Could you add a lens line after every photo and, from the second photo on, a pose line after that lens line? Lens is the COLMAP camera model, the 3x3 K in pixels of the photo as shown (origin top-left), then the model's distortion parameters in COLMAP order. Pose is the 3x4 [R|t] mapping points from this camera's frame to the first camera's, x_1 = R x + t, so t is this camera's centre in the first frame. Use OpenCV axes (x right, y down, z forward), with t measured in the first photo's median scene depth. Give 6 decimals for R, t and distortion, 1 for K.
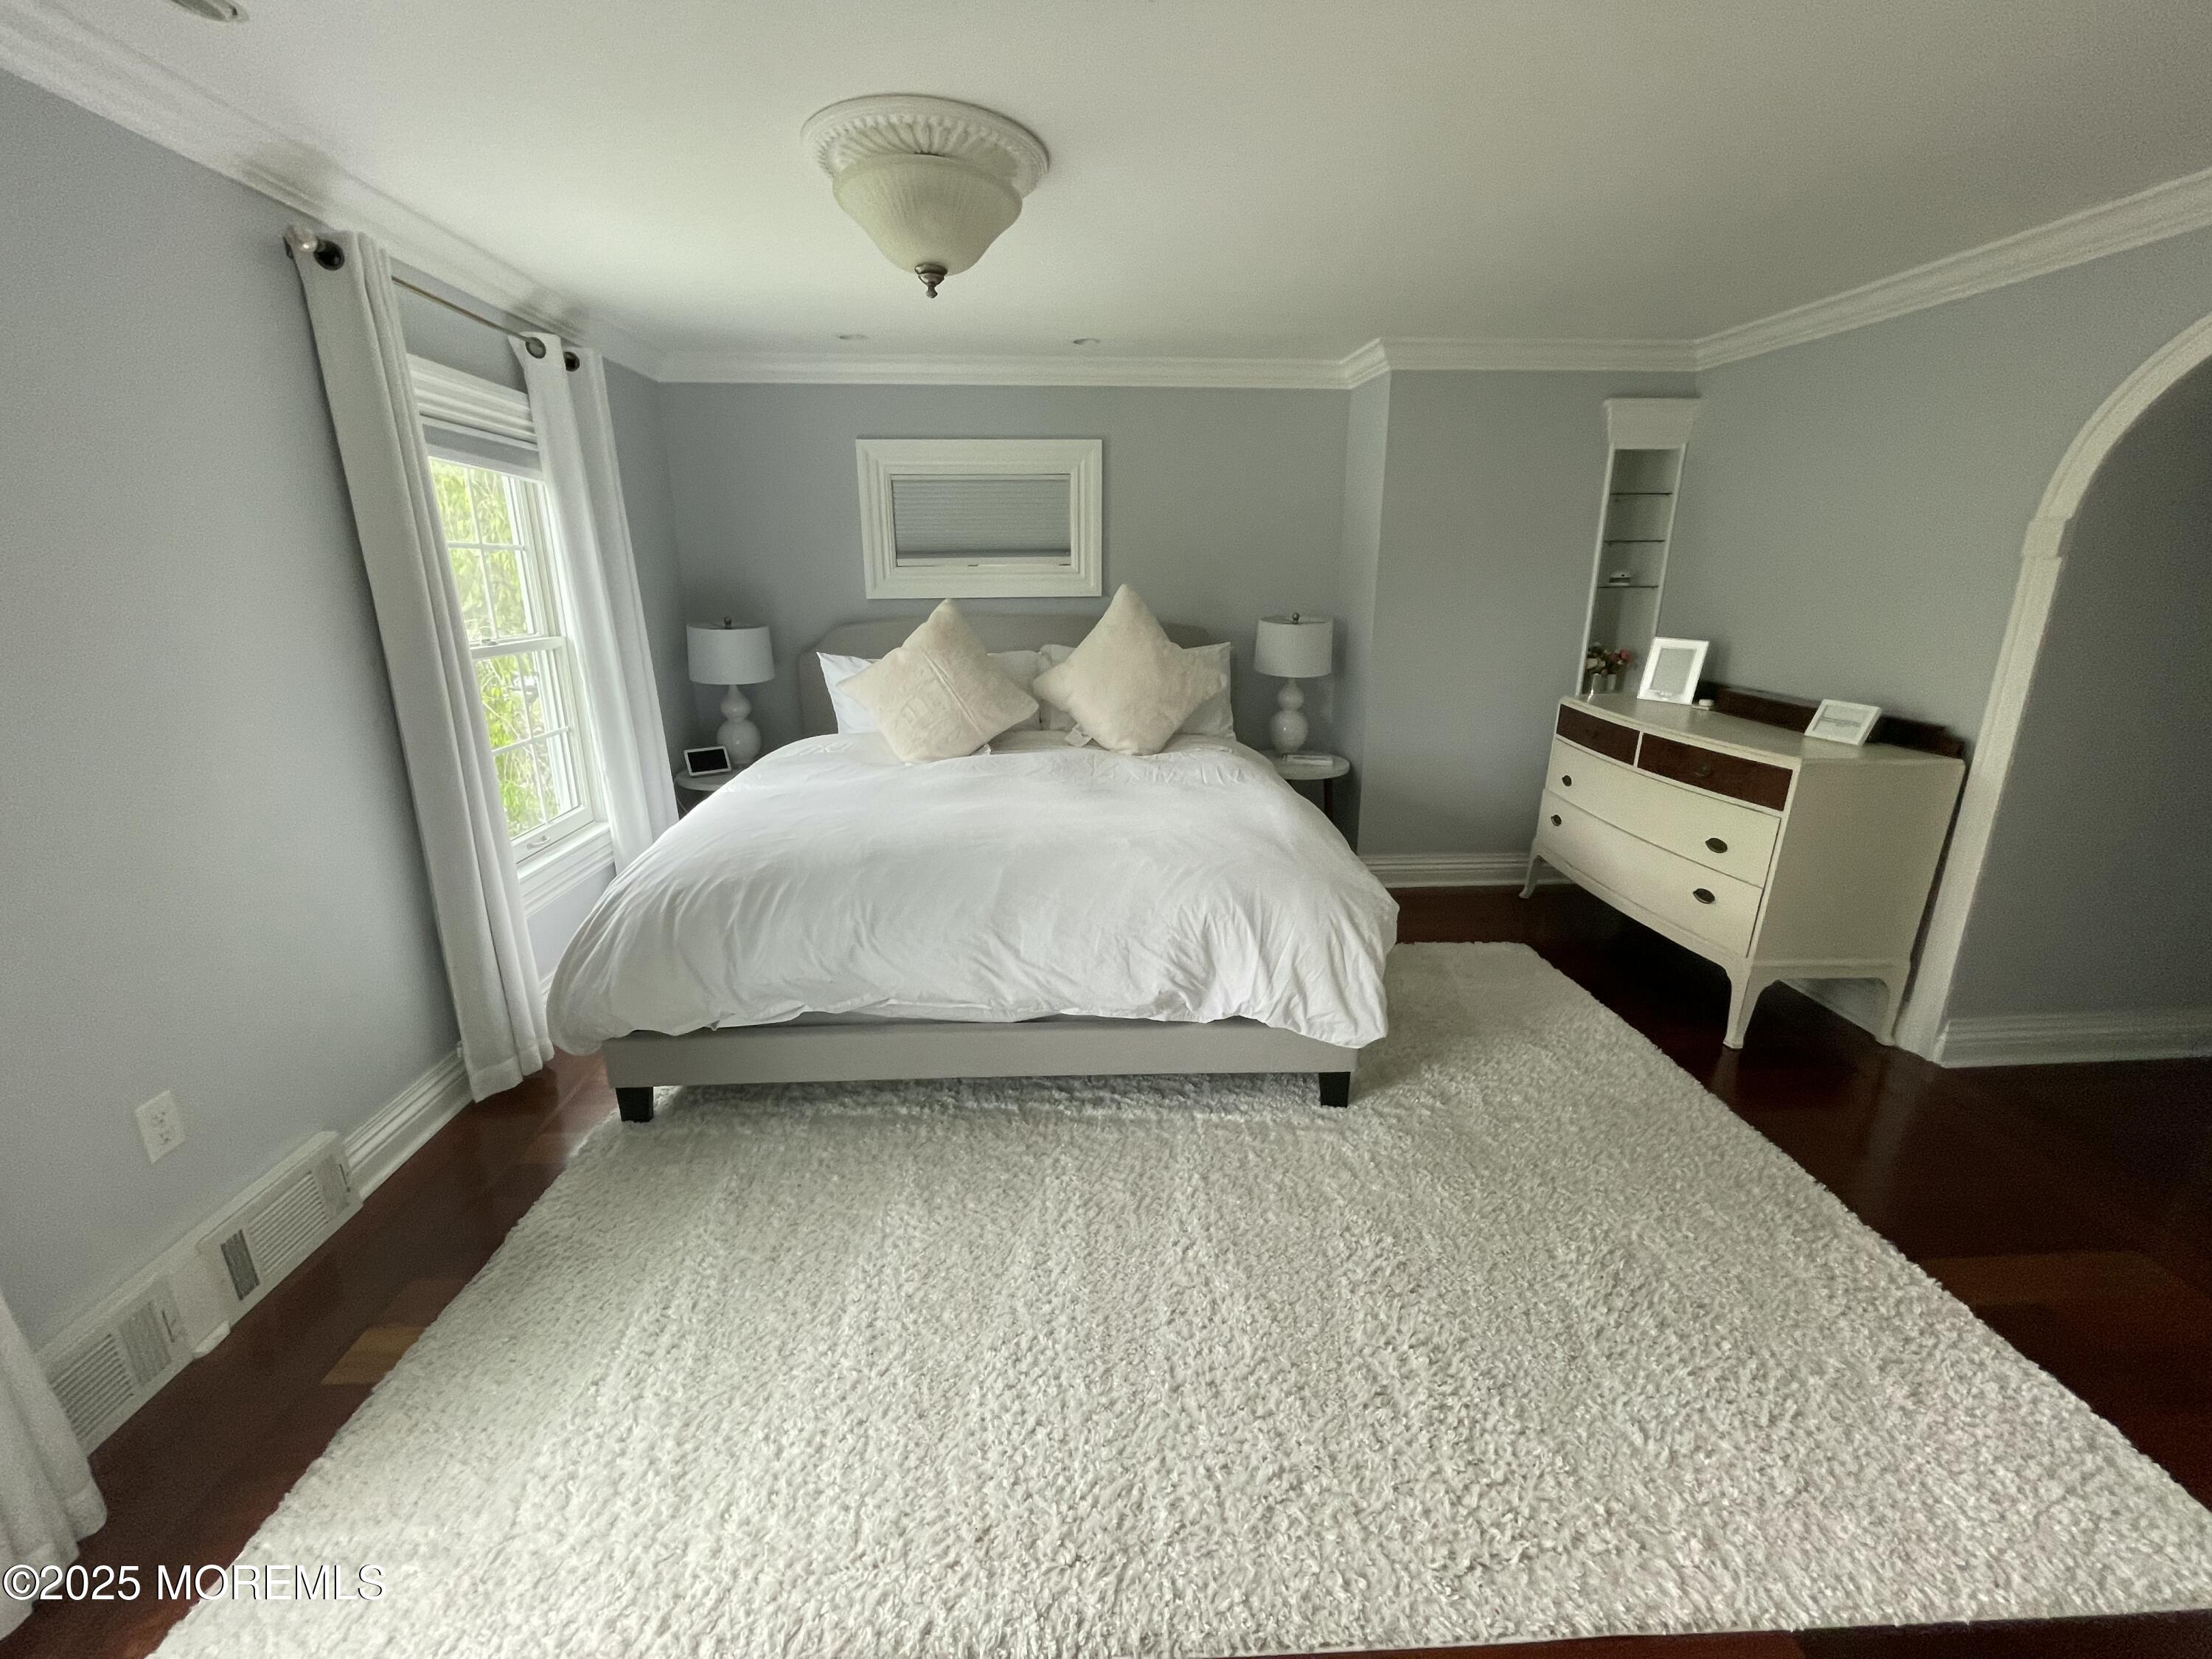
lens RADIAL K [[899.4, 0, 1100.0], [0, 899.4, 829.7], [0, 0, 1]] dist [0.000095, -0.000137]
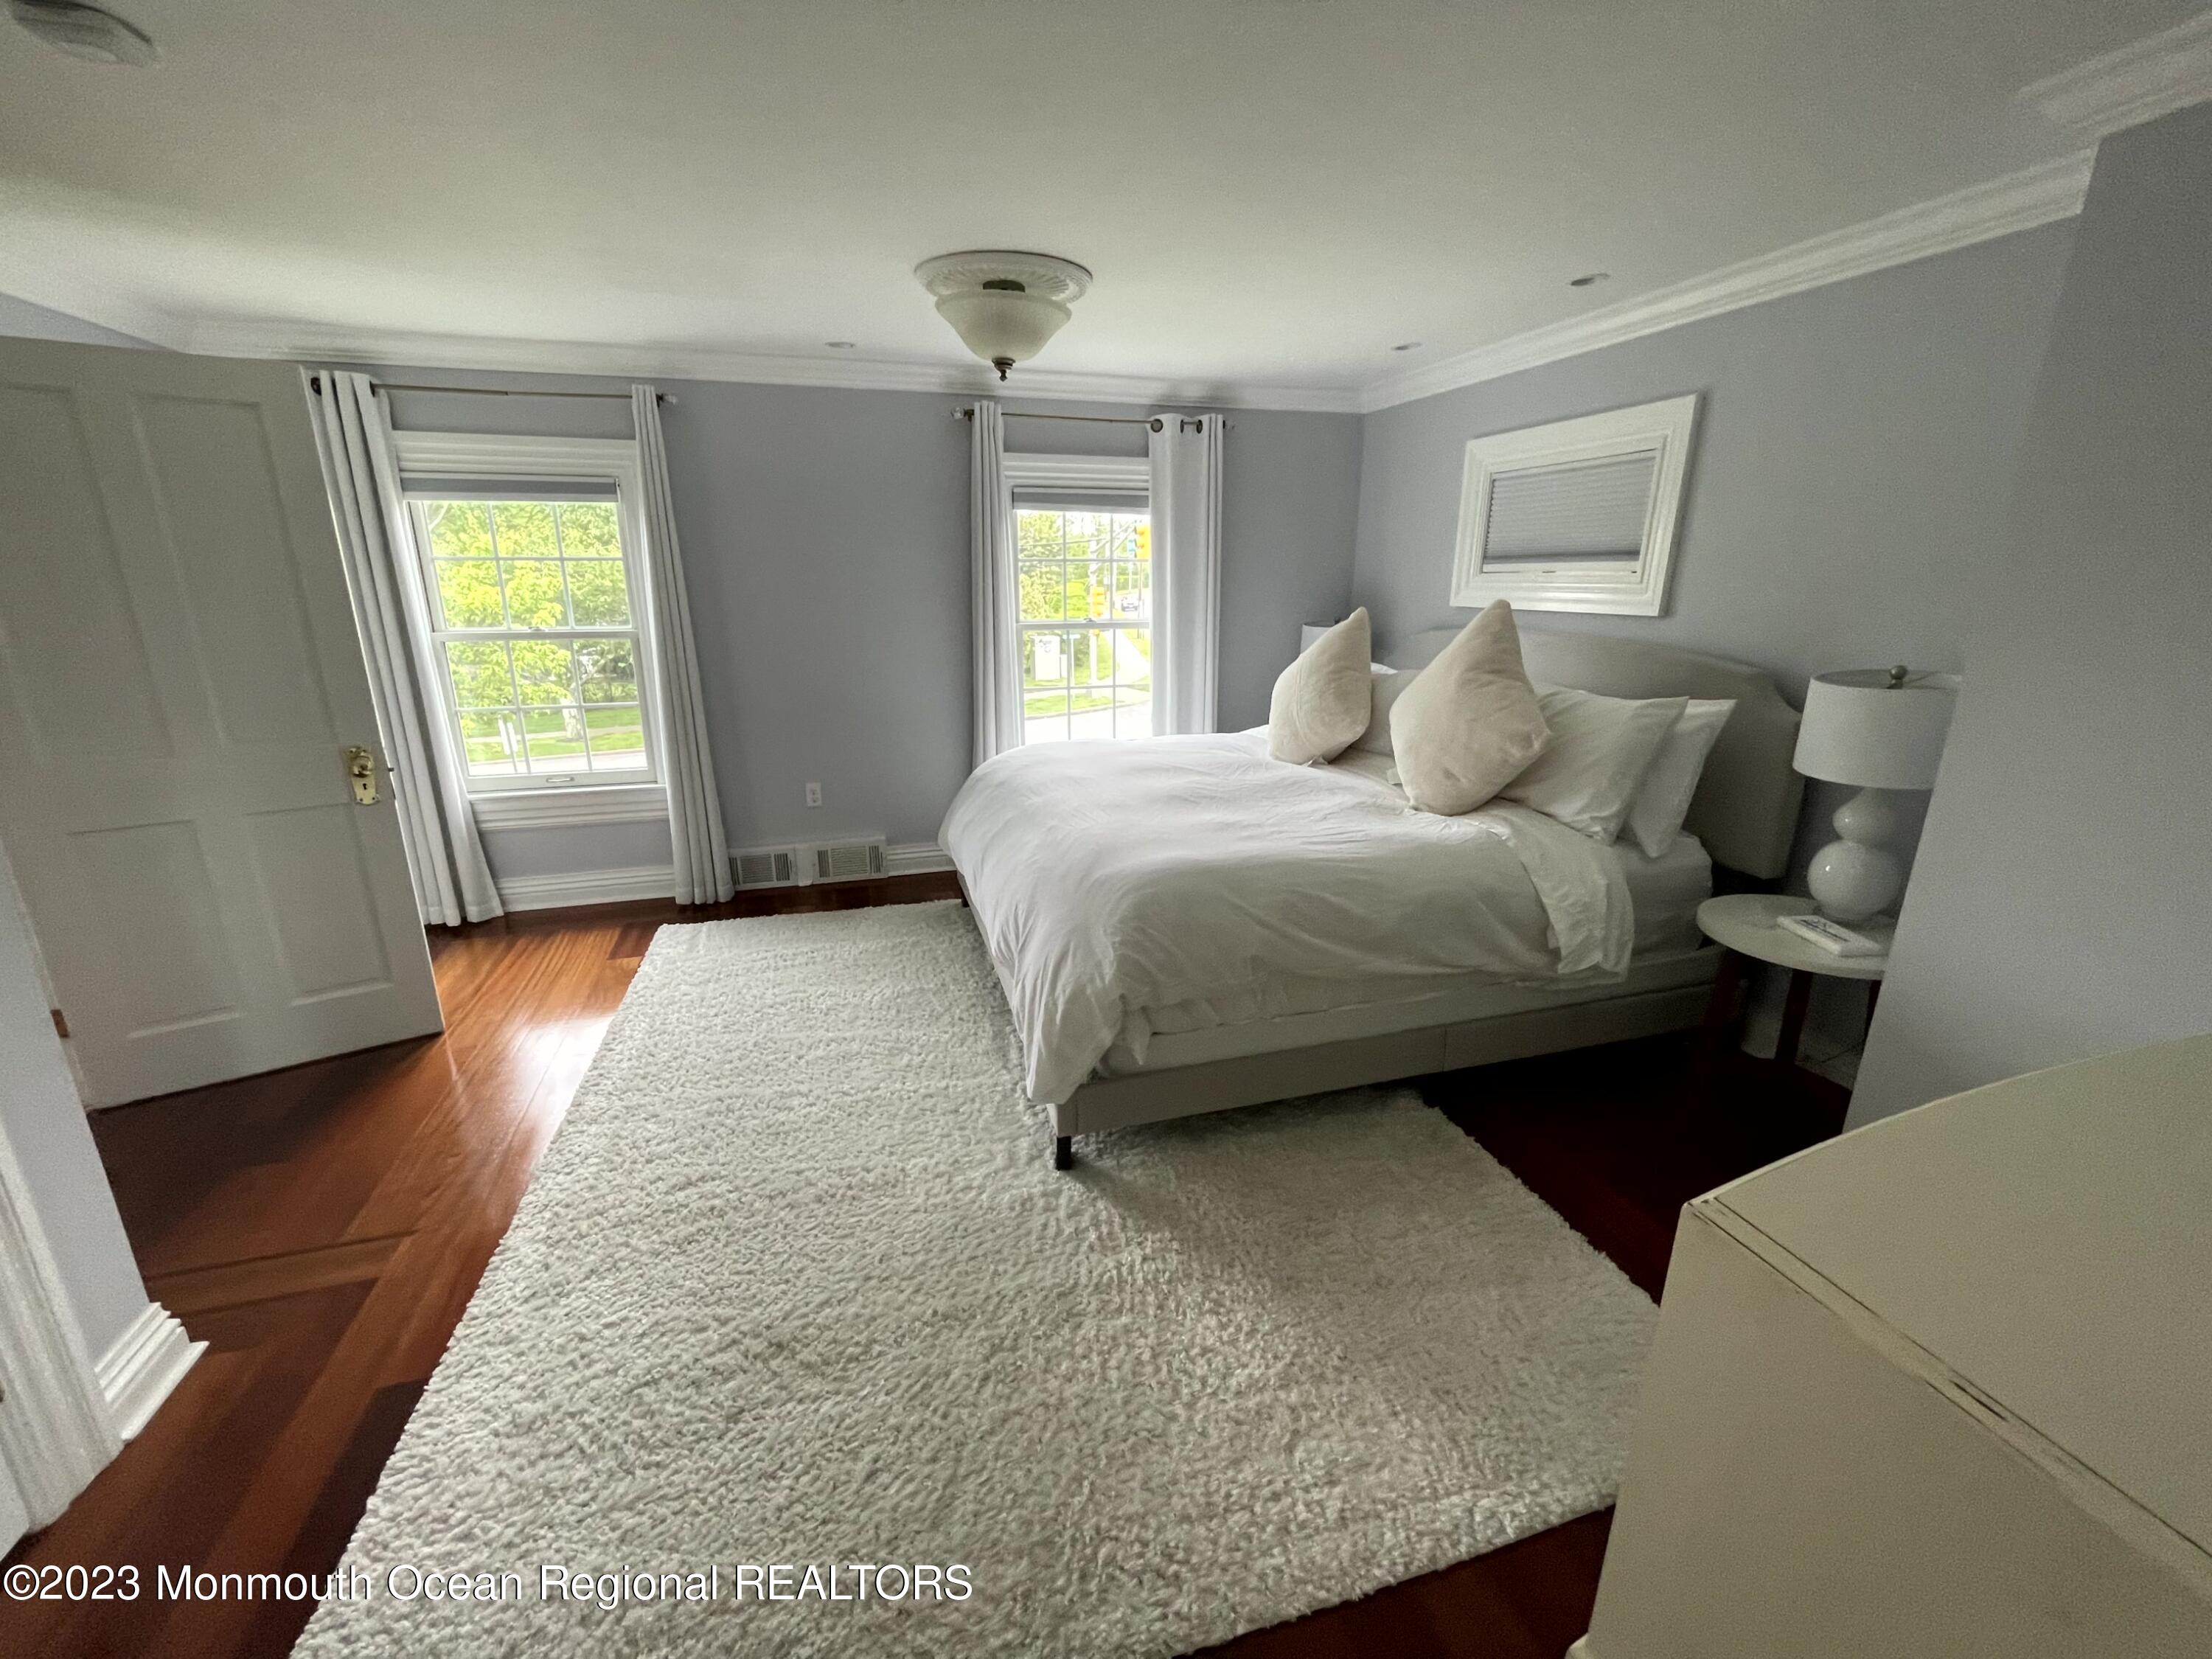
lens RADIAL K [[899.4, 0, 1100.0], [0, 899.4, 829.7], [0, 0, 1]] dist [0.000095, -0.000137]
pose [[0.230240, 0.274222, -0.933698, 1.084931], [-0.269313, 0.939956, 0.209650, -0.231787], [0.935126, 0.203188, 0.290267, 0.732807]]
